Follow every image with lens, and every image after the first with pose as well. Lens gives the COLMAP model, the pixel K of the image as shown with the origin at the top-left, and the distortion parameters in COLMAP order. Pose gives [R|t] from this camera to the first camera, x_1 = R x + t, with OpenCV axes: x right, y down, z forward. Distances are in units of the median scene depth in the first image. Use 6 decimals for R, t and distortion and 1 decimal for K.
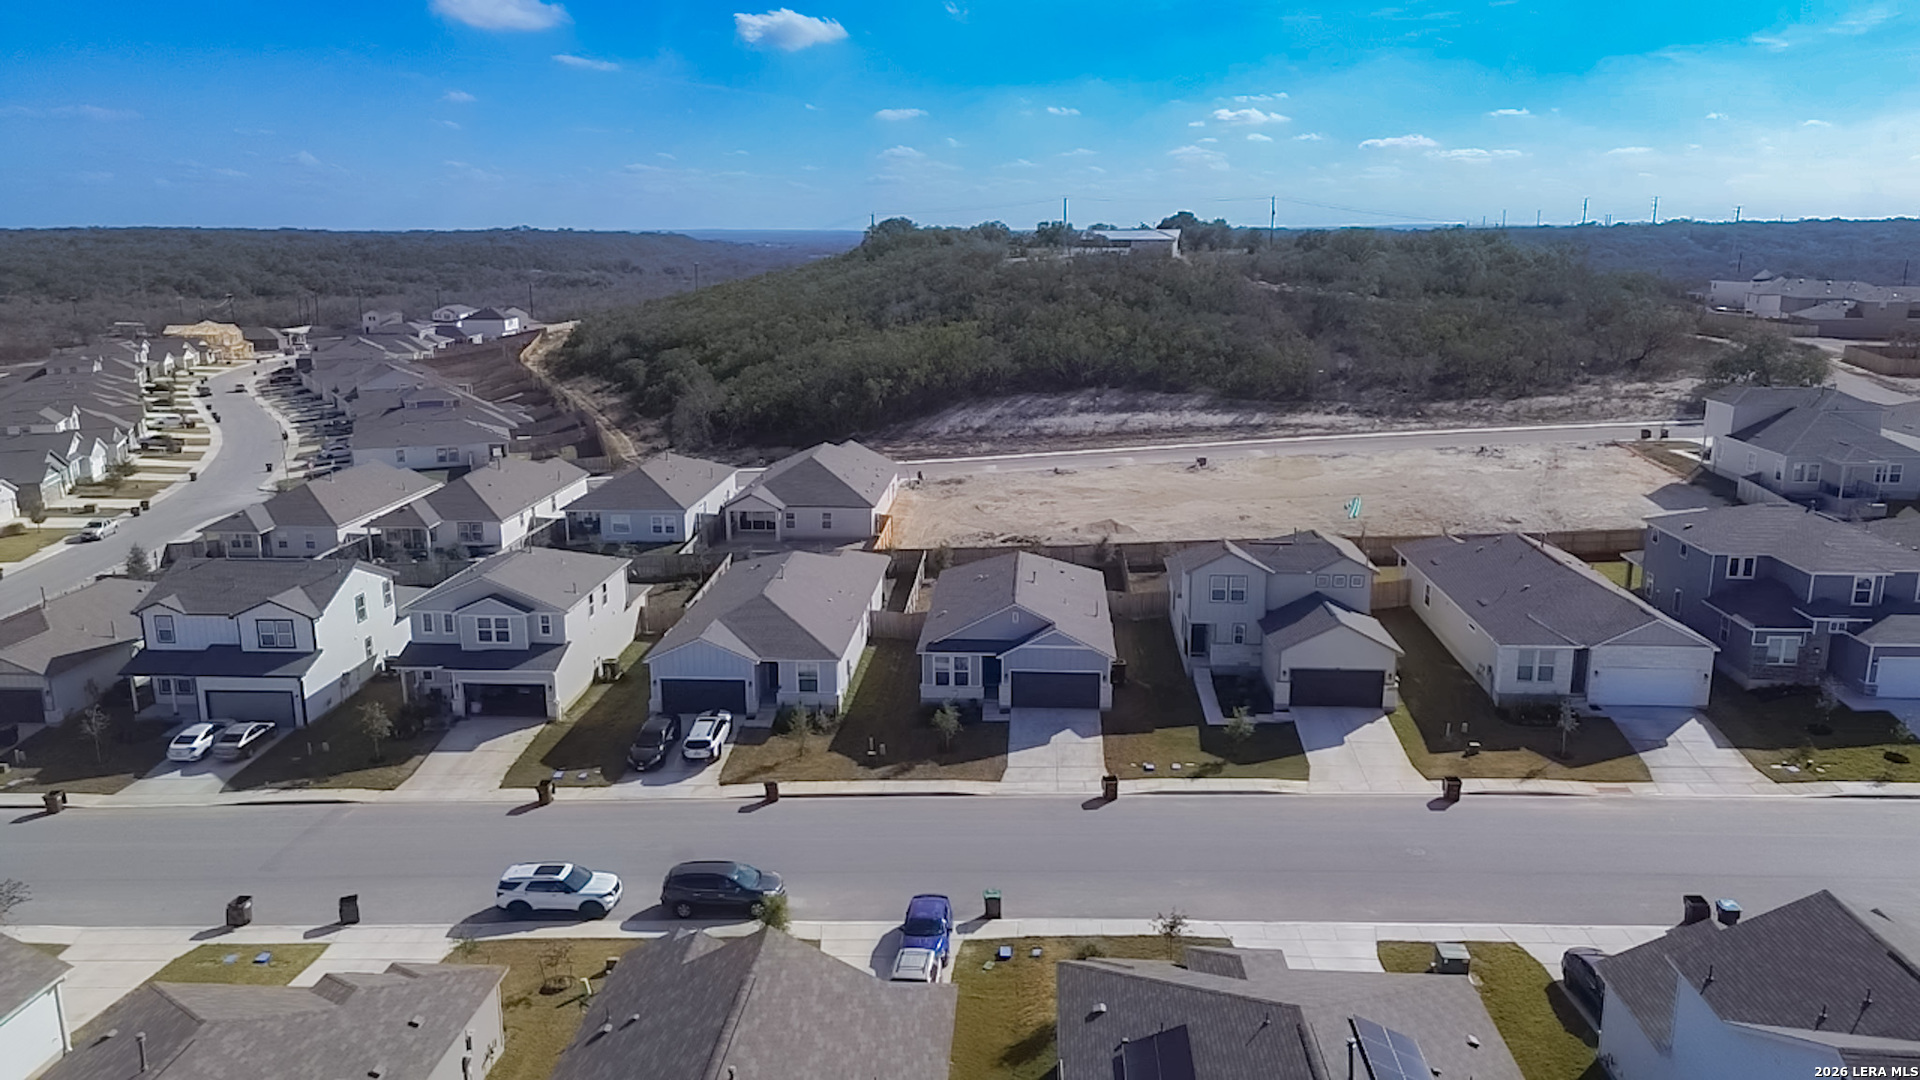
lens RADIAL K [[1494.6, 0, 960.0], [0, 1494.6, 537.1], [0, 0, 1]] dist [0.054770, -0.006836]
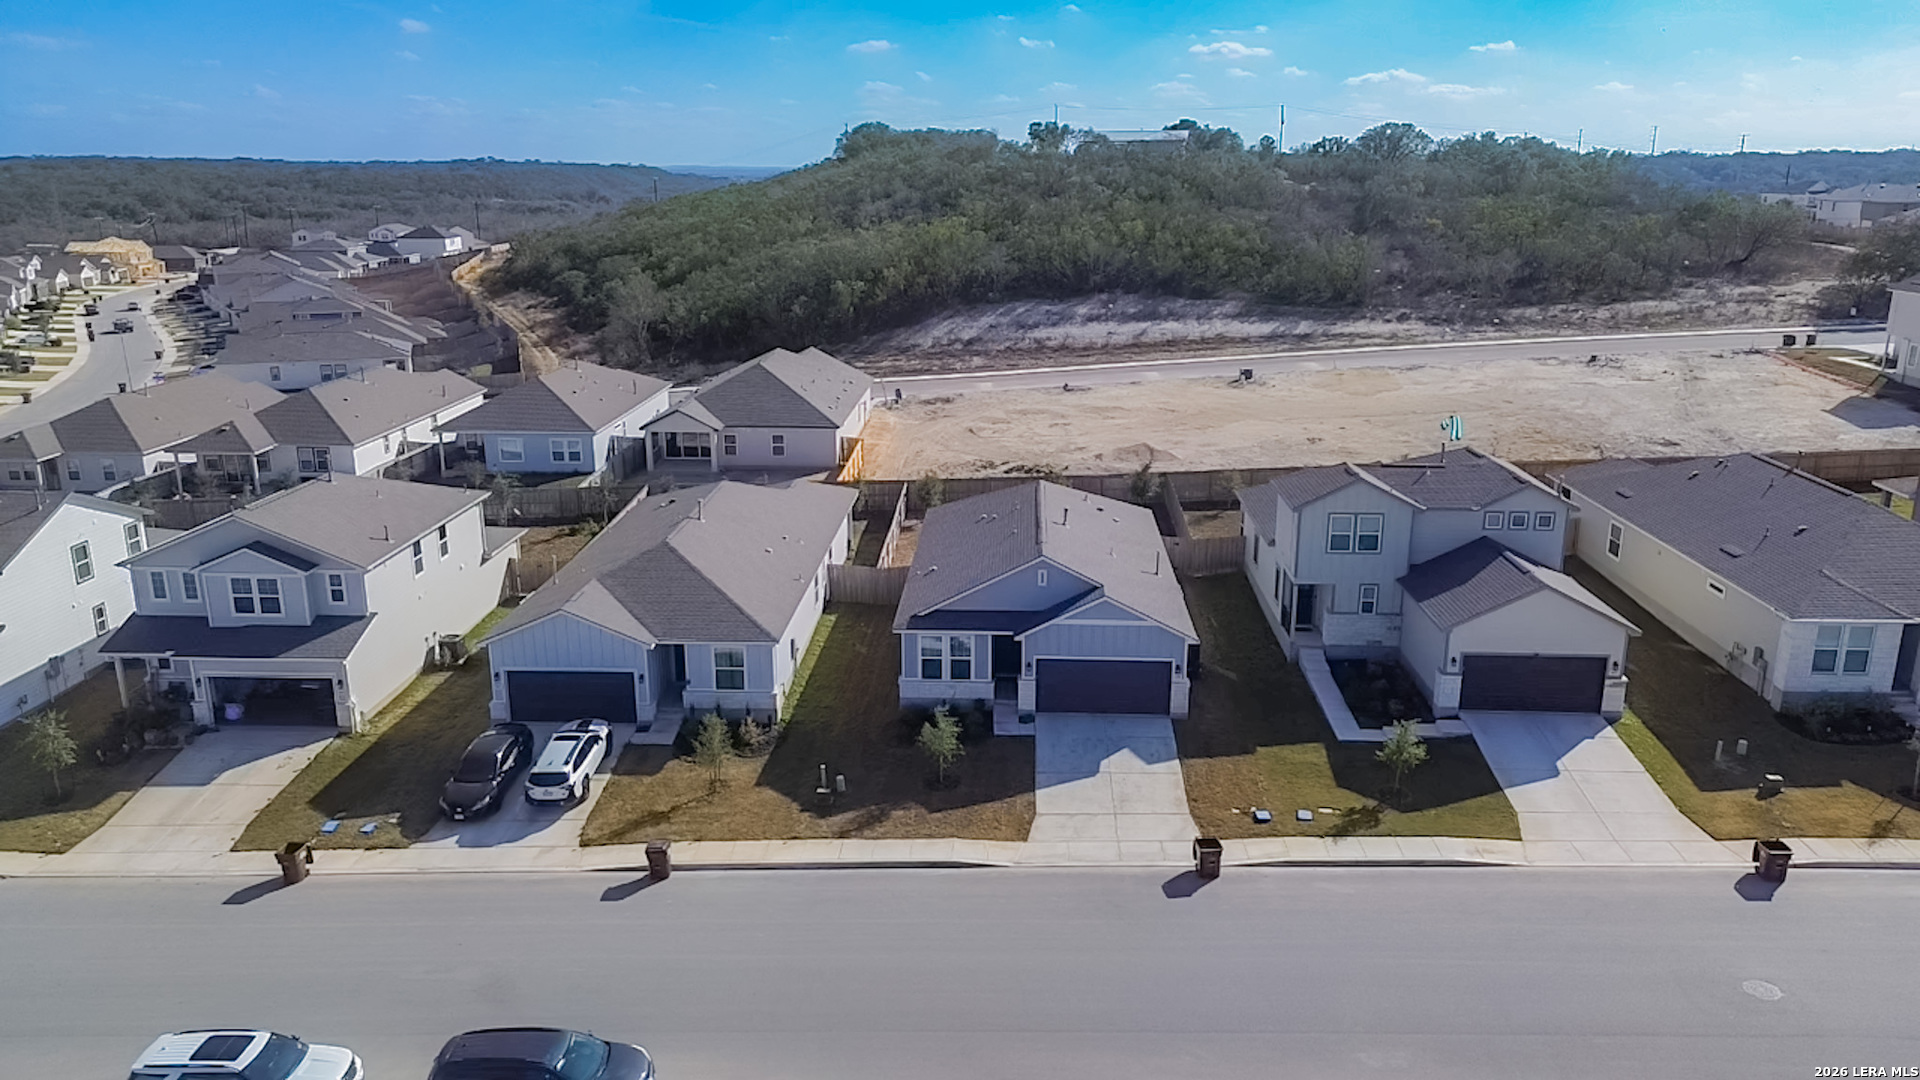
lens RADIAL K [[1494.6, 0, 961.7], [0, 1494.6, 547.7], [0, 0, 1]] dist [0.054770, -0.006836]
pose [[0.999895, -0.001873, 0.014348, -0.005234], [0.001217, 0.998960, 0.045576, 0.006866], [-0.014418, -0.045553, 0.998858, 0.220108]]
